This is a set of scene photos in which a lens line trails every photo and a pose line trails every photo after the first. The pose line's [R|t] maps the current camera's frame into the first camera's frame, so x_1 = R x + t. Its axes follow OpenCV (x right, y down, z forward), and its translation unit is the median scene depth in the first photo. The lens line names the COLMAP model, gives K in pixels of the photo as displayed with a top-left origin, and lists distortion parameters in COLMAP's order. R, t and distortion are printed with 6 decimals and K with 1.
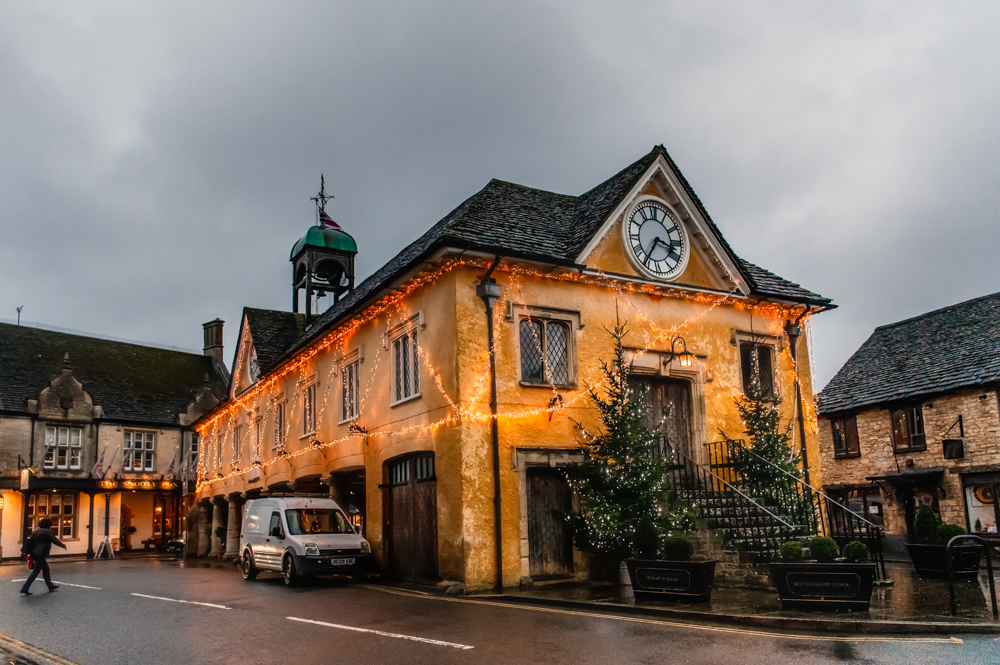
lens RADIAL K [[679.9, 0, 498.1], [0, 679.9, 414.1], [0, 0, 1]] dist [0.010355, 0.000942]
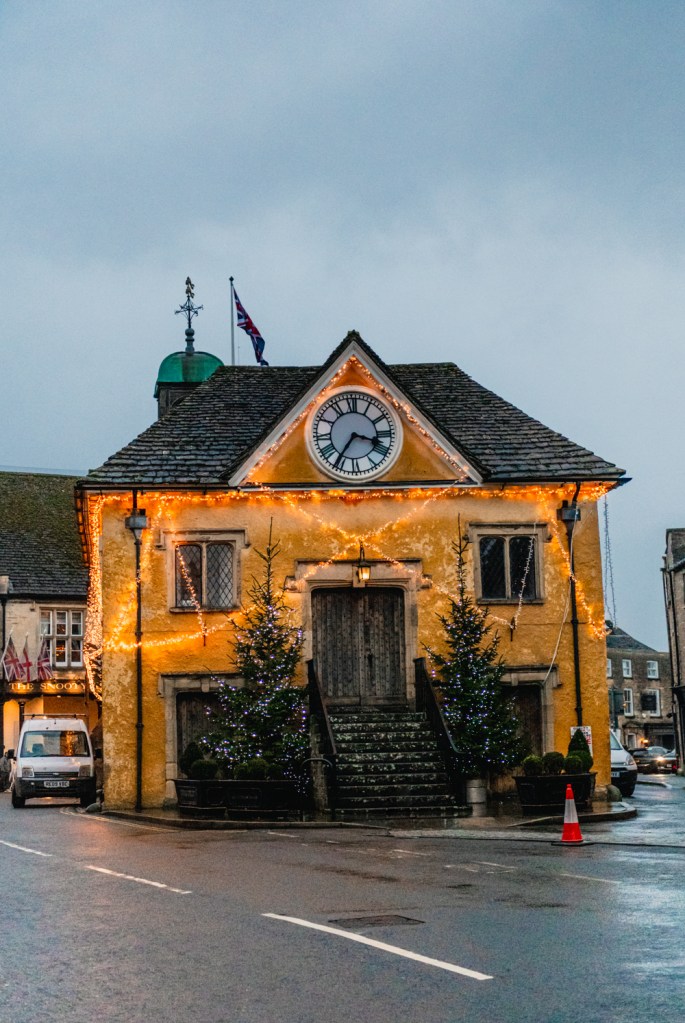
lens RADIAL K [[1320.6, 0, 342.5], [0, 1320.6, 540.9], [0, 0, 1]] dist [0.030629, 0.011821]
pose [[0.940497, -0.045475, -0.336745, 0.809280], [0.047354, 0.998875, -0.002638, -0.112663], [0.336486, -0.013465, 0.941592, -0.666360]]
